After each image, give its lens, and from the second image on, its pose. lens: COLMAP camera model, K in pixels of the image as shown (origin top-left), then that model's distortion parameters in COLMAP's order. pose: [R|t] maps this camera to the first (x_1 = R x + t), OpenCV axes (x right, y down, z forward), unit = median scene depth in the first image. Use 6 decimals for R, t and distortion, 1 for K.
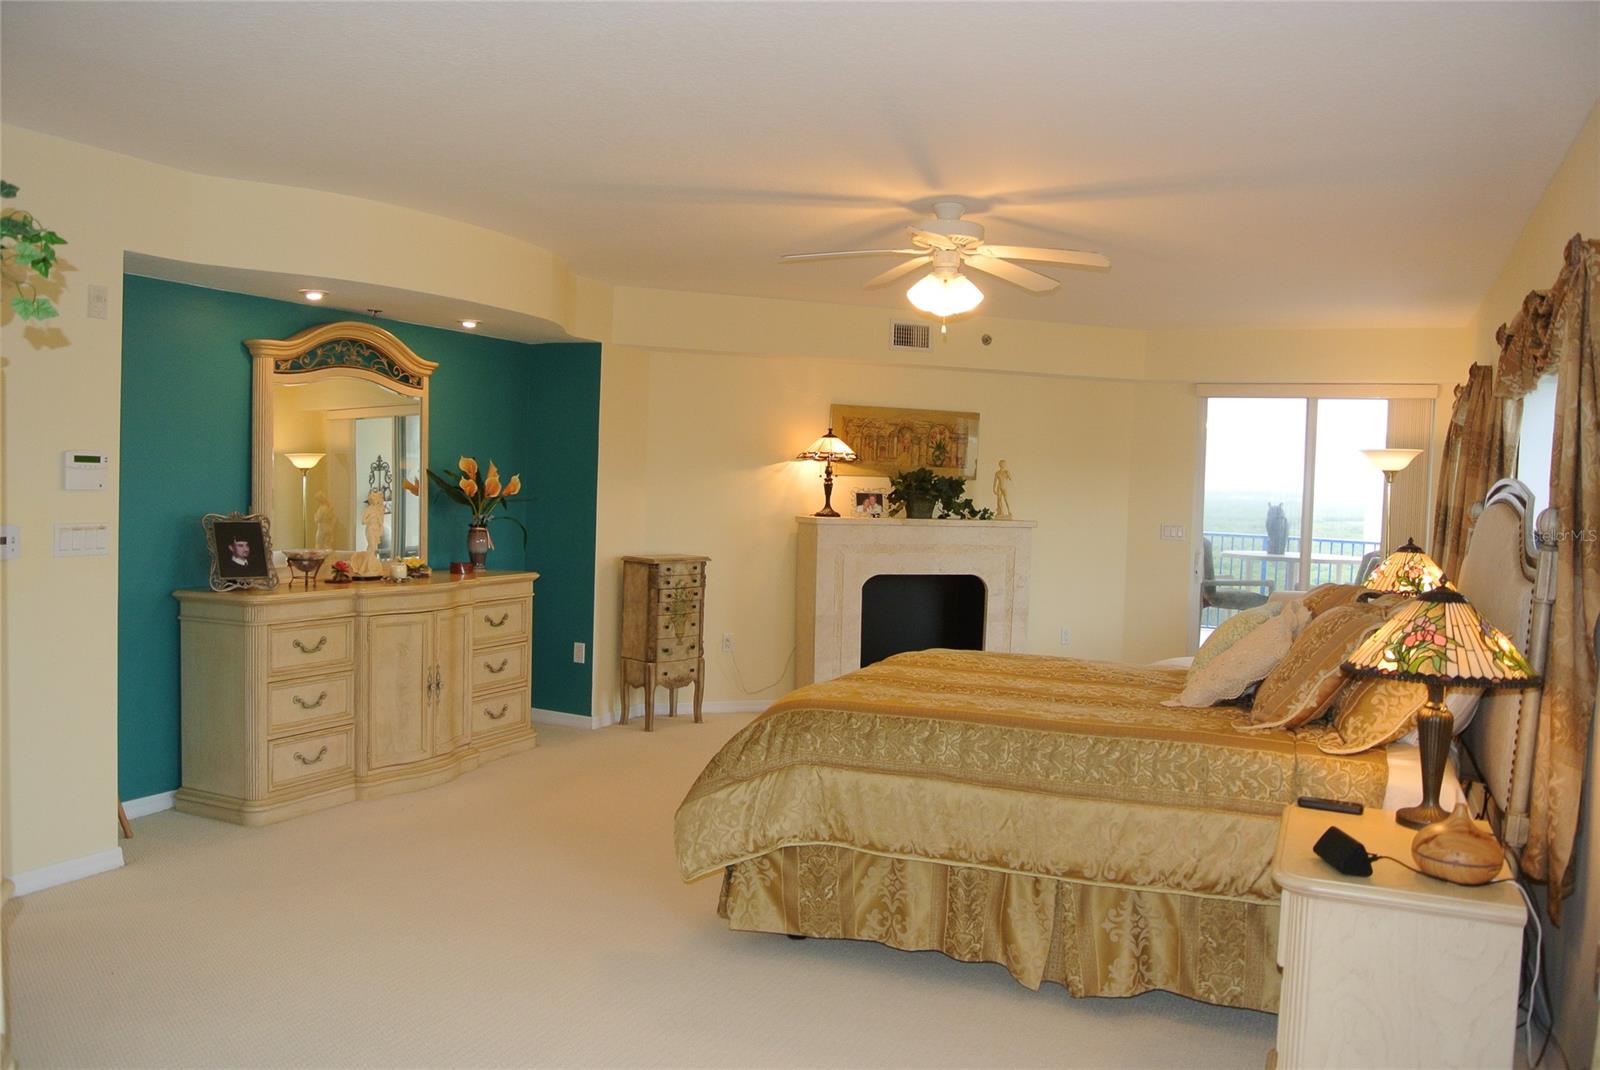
lens RADIAL K [[1238.8, 0, 792.9], [0, 1238.8, 529.2], [0, 0, 1]] dist [-0.090877, 0.044814]
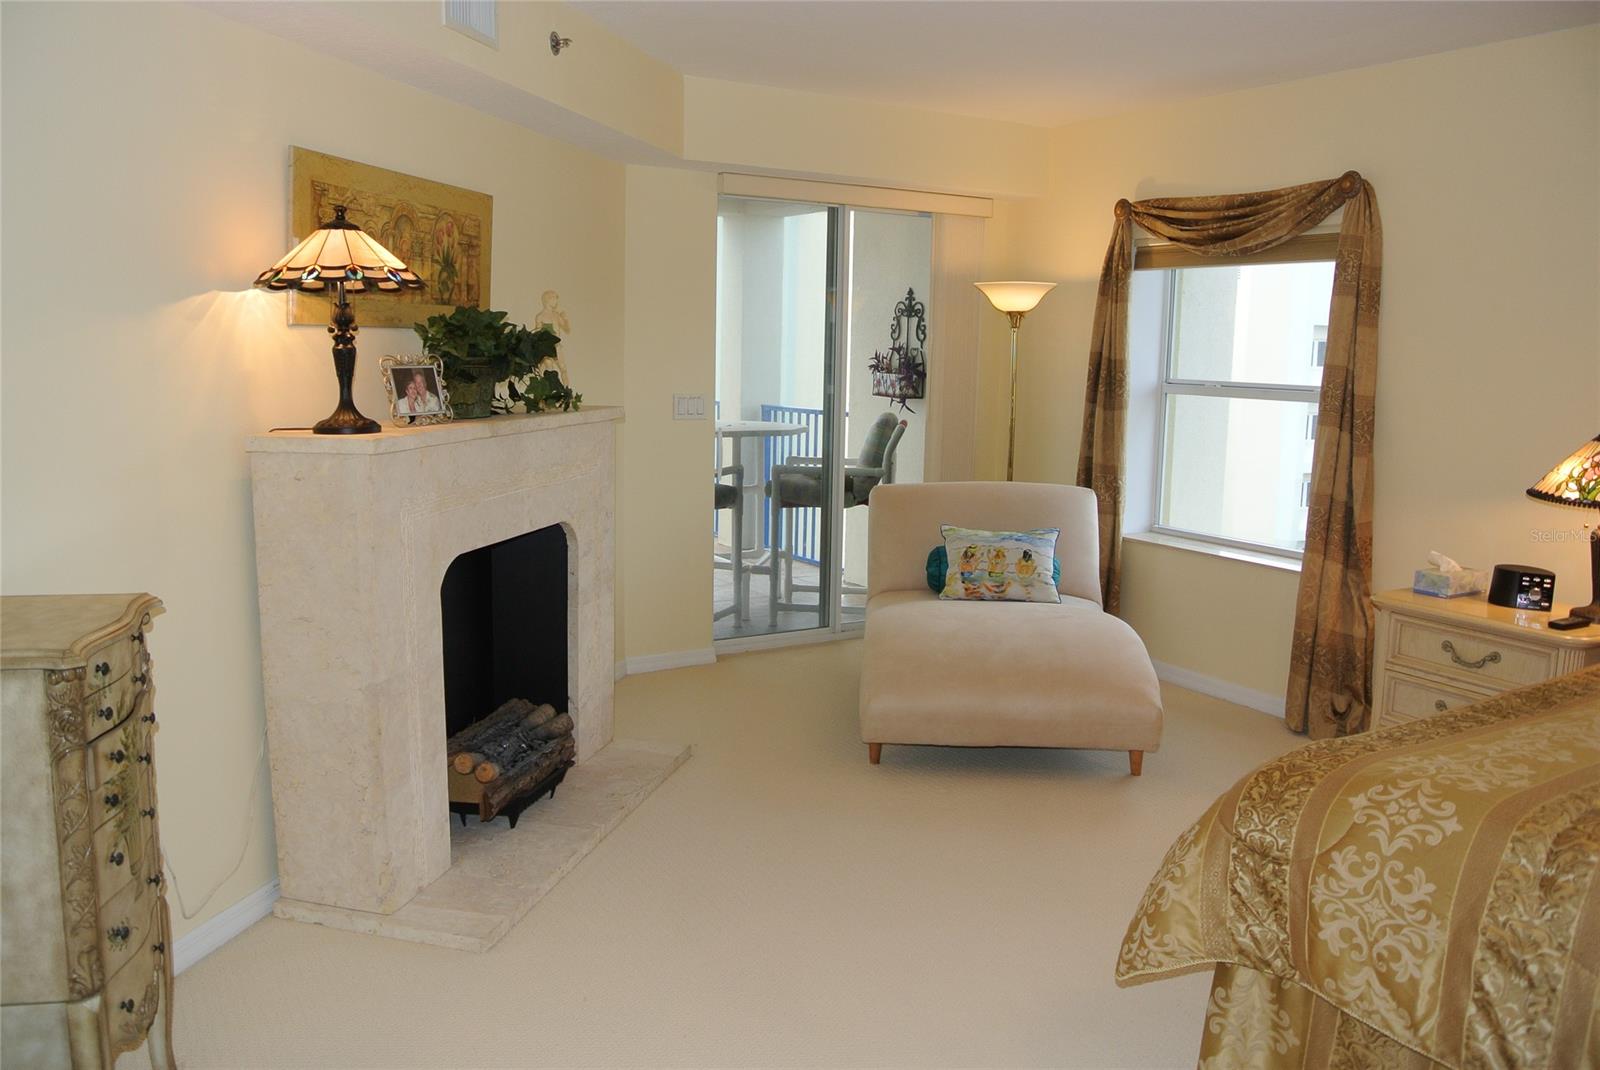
lens RADIAL K [[1238.8, 0, 792.9], [0, 1238.8, 529.2], [0, 0, 1]] dist [-0.090877, 0.044814]
pose [[0.566460, -0.143207, 0.811551, -0.248700], [0.033954, 0.988005, 0.150644, -0.038879], [-0.823389, -0.057779, 0.564528, 0.761012]]
